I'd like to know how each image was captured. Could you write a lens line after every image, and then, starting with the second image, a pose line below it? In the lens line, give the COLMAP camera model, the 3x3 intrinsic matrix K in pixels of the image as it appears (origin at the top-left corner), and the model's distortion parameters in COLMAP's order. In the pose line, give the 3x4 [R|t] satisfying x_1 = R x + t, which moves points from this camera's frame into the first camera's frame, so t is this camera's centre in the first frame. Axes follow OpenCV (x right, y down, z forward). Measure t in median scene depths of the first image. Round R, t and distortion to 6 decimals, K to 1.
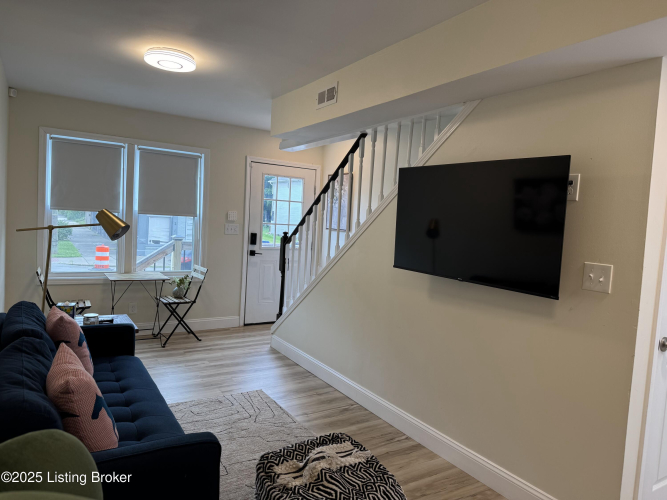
lens RADIAL K [[468.6, 0, 330.7], [0, 468.6, 249.7], [0, 0, 1]] dist [0.091261, -0.119357]
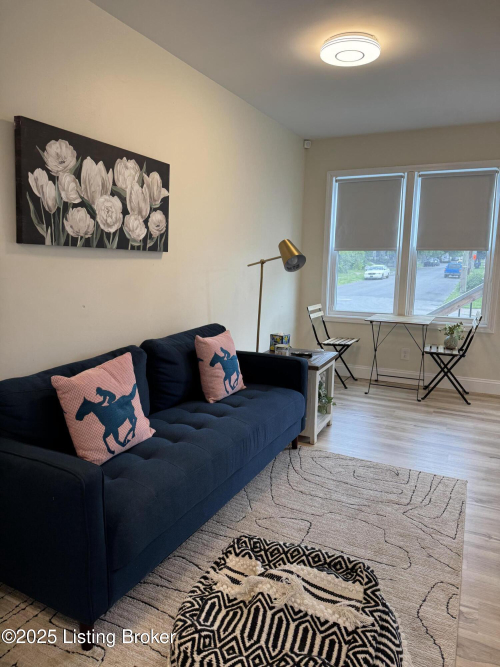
lens RADIAL K [[468.6, 0, 250.0], [0, 468.6, 333.5], [0, 0, 1]] dist [0.091261, -0.119357]
pose [[0.537033, 0.087281, -0.839033, 0.220757], [-0.036672, 0.996108, 0.080149, 0.023948], [0.842764, -0.012274, 0.538144, 0.285091]]
